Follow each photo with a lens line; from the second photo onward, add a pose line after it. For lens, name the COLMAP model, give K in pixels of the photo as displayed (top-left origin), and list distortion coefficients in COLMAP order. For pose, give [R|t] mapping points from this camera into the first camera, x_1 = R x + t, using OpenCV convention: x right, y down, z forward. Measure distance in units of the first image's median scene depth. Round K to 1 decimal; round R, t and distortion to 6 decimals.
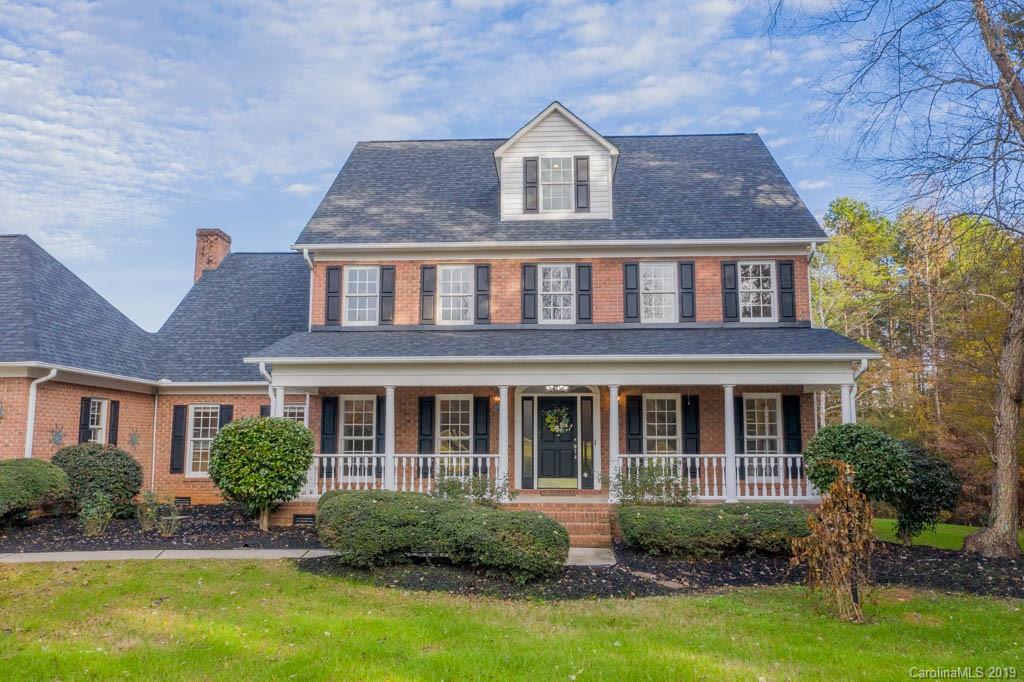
lens RADIAL K [[810.4, 0, 516.2], [0, 810.4, 341.1], [0, 0, 1]] dist [0.005155, 0.000013]
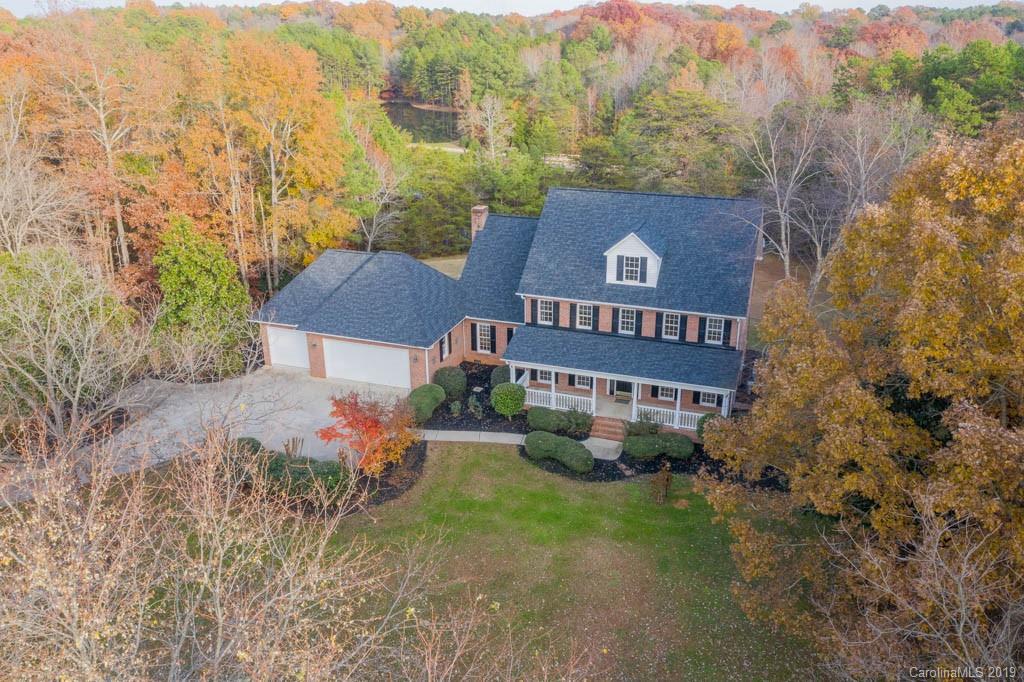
lens RADIAL K [[810.4, 0, 516.2], [0, 810.4, 341.1], [0, 0, 1]] dist [0.005155, 0.000013]
pose [[0.956982, 0.102267, -0.271528, 0.366458], [0.041543, 0.877888, 0.477060, -1.083402], [0.287159, -0.467818, 0.835875, -1.008933]]
